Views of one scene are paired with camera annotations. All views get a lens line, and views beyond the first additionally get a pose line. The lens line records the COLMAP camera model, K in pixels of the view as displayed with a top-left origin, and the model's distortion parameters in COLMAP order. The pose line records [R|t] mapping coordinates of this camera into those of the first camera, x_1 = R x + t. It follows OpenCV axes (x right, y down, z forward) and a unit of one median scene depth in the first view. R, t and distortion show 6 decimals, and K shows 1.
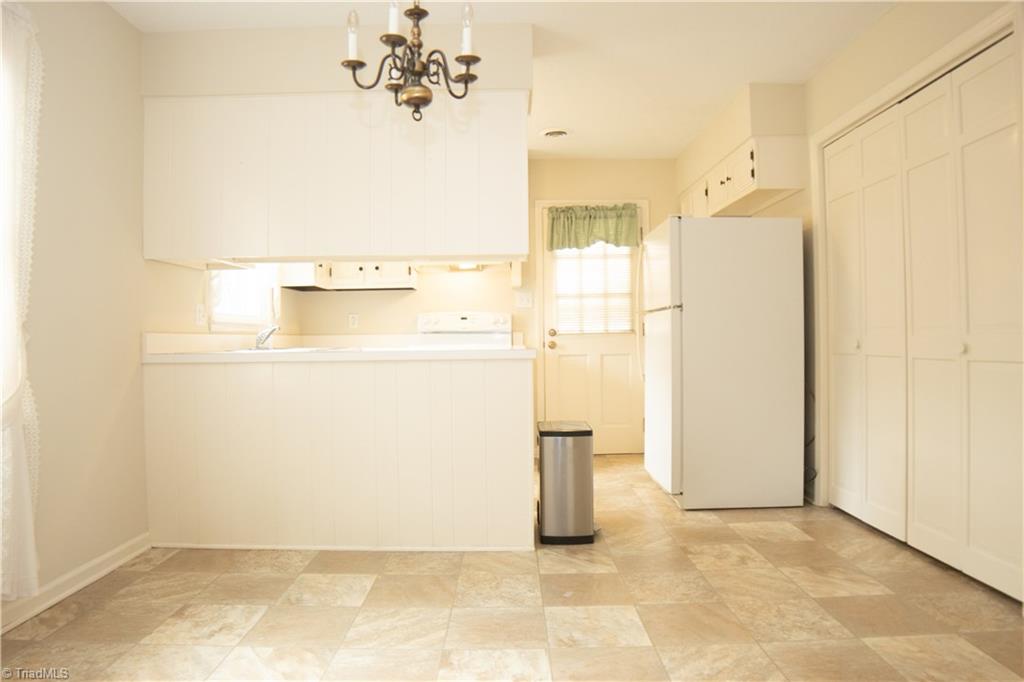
lens RADIAL K [[689.1, 0, 527.6], [0, 689.1, 338.4], [0, 0, 1]] dist [-0.094770, 0.005856]
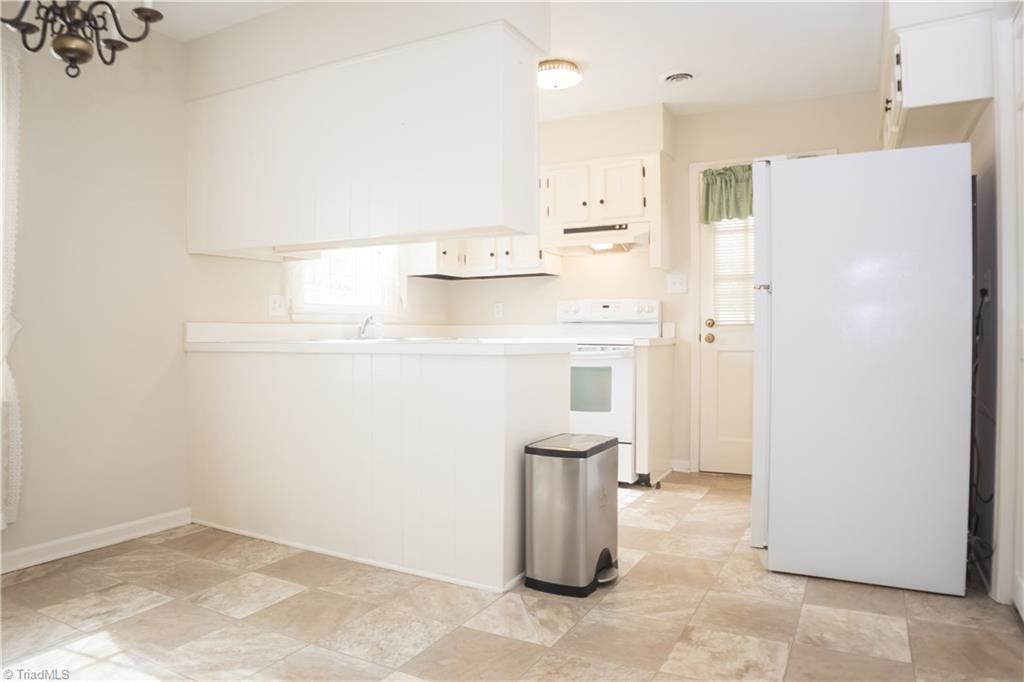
lens RADIAL K [[691.2, 0, 506.2], [0, 691.2, 338.8], [0, 0, 1]] dist [-0.123145, 0.053953]
pose [[0.871333, 0.014136, -0.490489, 0.257894], [-0.006175, 0.999822, 0.017846, -0.003018], [0.490654, -0.012521, 0.871264, 0.195531]]
